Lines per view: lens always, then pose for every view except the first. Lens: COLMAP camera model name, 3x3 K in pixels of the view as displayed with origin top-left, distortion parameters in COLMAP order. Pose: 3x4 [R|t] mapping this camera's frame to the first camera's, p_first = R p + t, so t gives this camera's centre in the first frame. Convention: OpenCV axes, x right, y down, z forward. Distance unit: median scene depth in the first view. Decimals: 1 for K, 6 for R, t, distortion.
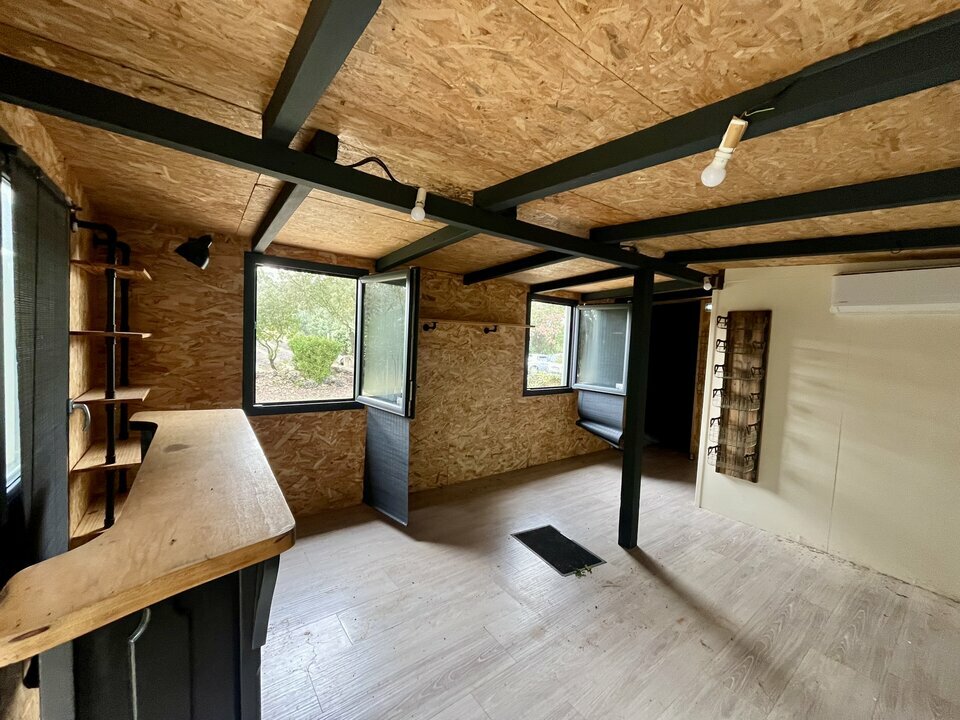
lens RADIAL K [[387.8, 0, 477.1], [0, 387.8, 361.0], [0, 0, 1]] dist [-0.001030, -0.000548]
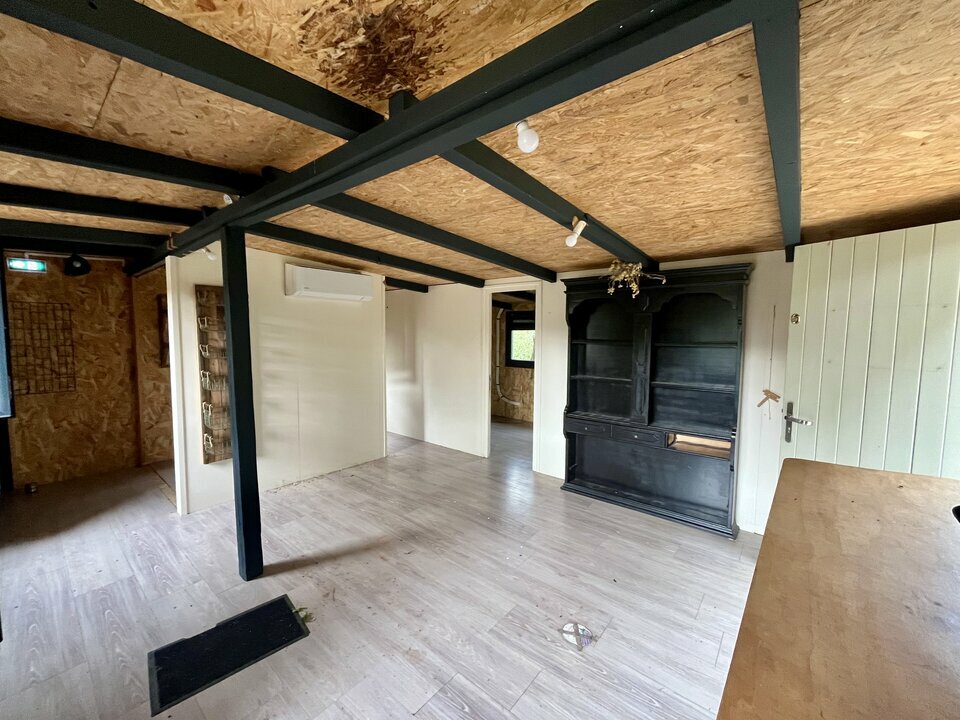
lens RADIAL K [[387.8, 0, 477.1], [0, 387.8, 361.0], [0, 0, 1]] dist [-0.001030, -0.000548]
pose [[-0.230390, -0.123211, 0.965267, -0.502480], [0.040273, 0.989895, 0.135967, -0.065244], [-0.972265, 0.070199, -0.223100, 0.777143]]
